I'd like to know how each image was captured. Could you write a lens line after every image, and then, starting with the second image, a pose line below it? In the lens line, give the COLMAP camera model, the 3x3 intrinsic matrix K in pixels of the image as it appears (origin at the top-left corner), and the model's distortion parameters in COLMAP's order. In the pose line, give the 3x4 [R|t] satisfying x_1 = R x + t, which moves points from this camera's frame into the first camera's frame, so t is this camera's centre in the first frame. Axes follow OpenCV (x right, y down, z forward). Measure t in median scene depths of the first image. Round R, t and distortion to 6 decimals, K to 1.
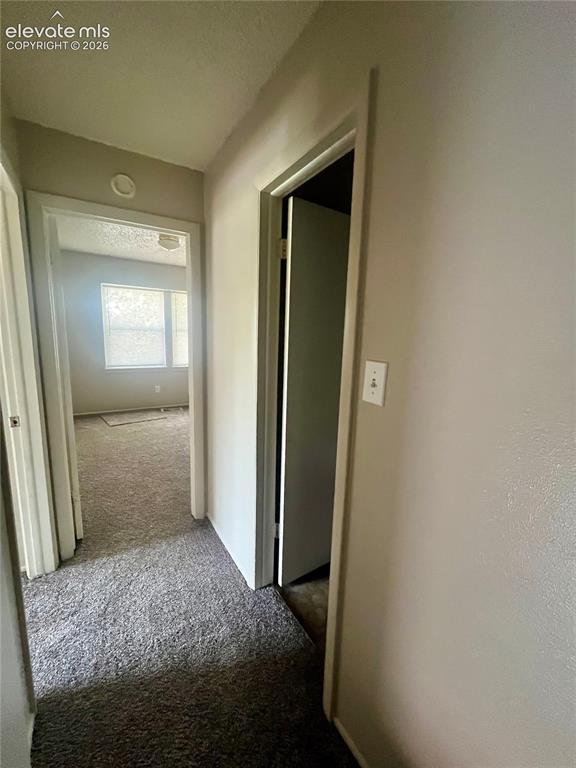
lens RADIAL K [[311.2, 0, 288.8], [0, 311.2, 381.8], [0, 0, 1]] dist [-0.001404, 0.000619]
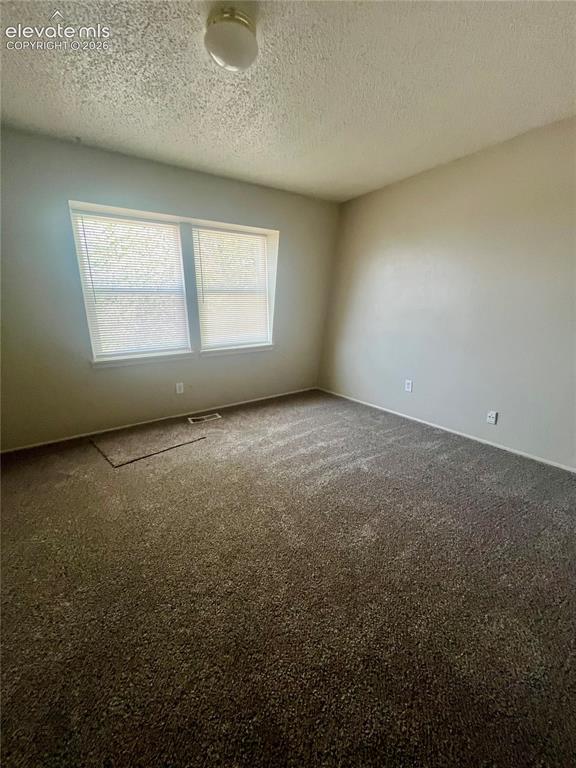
lens RADIAL K [[311.2, 0, 285.9], [0, 311.2, 388.2], [0, 0, 1]] dist [-0.001404, 0.000619]
pose [[0.998300, -0.052467, 0.025365, -0.245883], [0.049896, 0.994404, 0.093116, -0.026961], [-0.030109, -0.091692, 0.995332, 0.403944]]
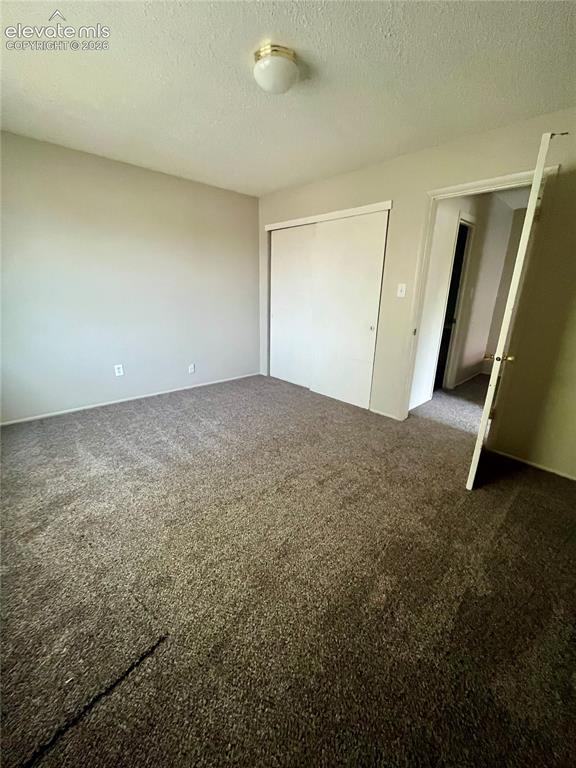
lens RADIAL K [[311.2, 0, 287.7], [0, 311.2, 384.4], [0, 0, 1]] dist [-0.001404, 0.000619]
pose [[-0.194552, -0.311964, 0.929961, -0.672480], [0.137135, 0.930115, 0.340705, -0.107579], [-0.971259, 0.193815, -0.138175, 0.798782]]
